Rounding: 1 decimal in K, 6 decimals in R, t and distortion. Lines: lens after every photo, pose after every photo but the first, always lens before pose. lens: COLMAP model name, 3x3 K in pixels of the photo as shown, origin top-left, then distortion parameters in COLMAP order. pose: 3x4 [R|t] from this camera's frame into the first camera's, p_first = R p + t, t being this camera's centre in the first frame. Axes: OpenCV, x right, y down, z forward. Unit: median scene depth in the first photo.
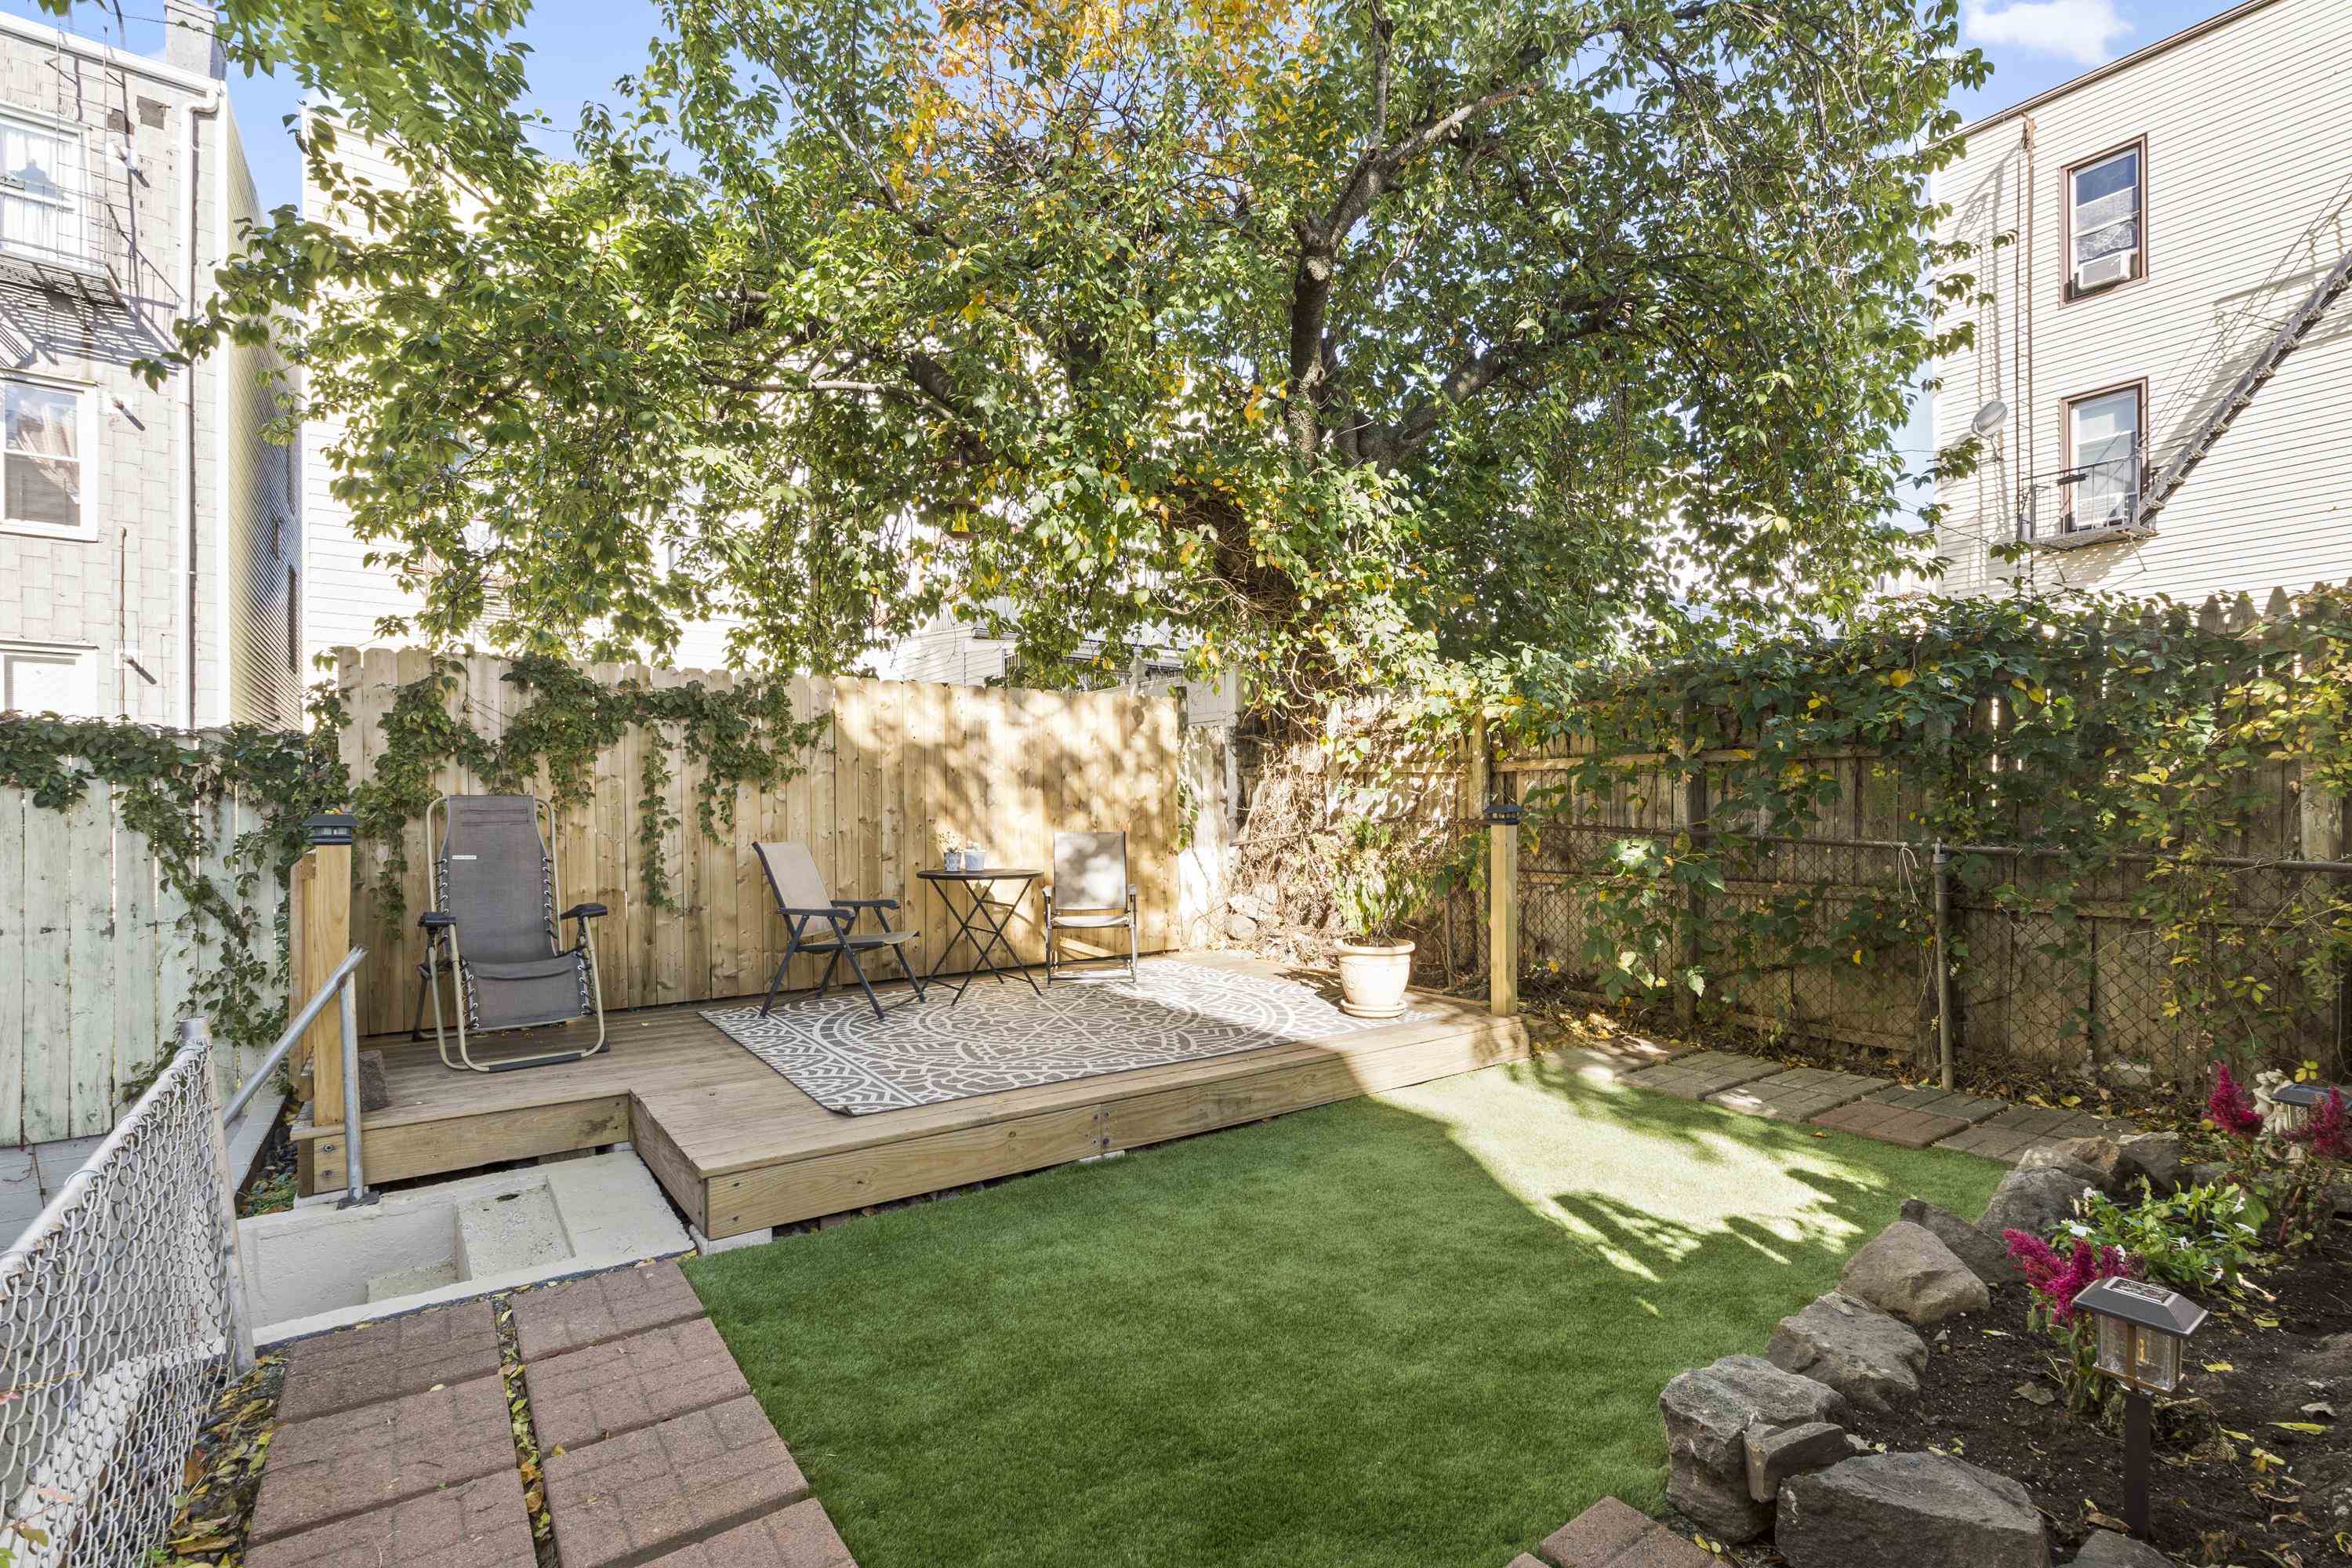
lens RADIAL K [[1060.8, 0, 1188.8], [0, 1060.8, 797.0], [0, 0, 1]] dist [0.014700, -0.000339]
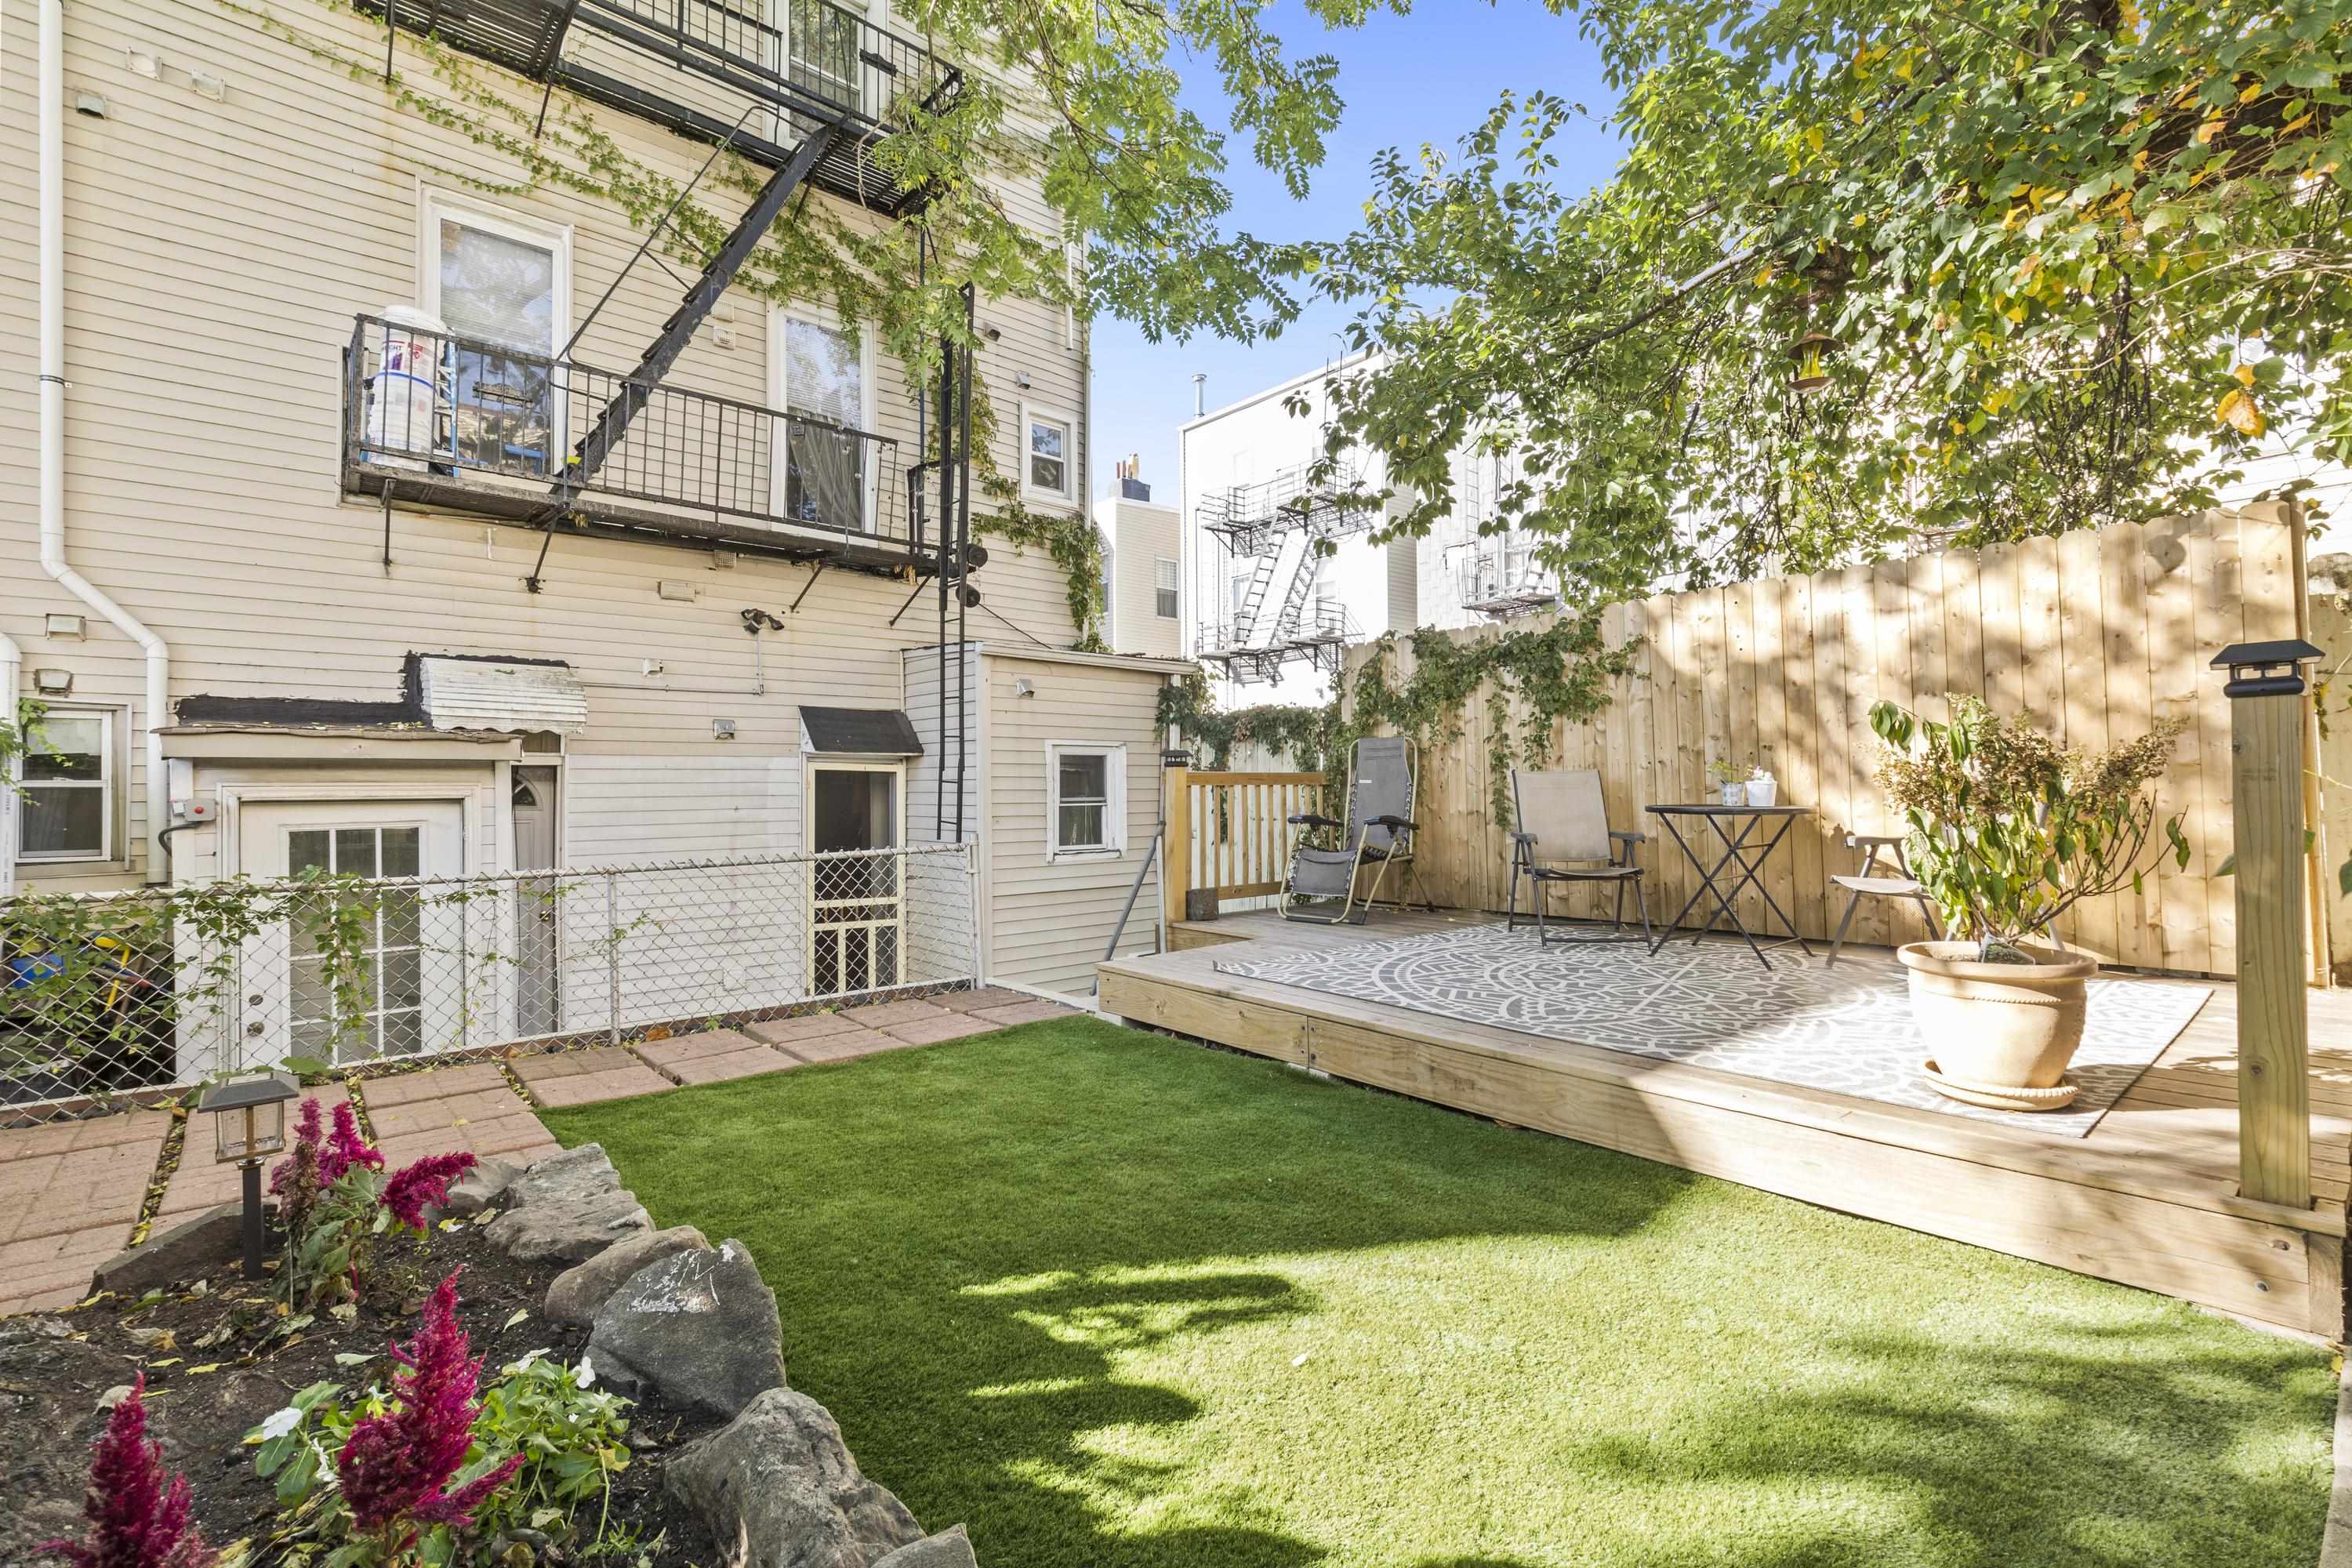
lens RADIAL K [[1060.8, 0, 1195.0], [0, 1060.8, 778.5], [0, 0, 1]] dist [0.014700, -0.000339]
pose [[0.078231, -0.008355, -0.996900, 0.771065], [0.009378, 0.999927, -0.007645, 0.066436], [0.996891, -0.008751, 0.078303, 0.716075]]
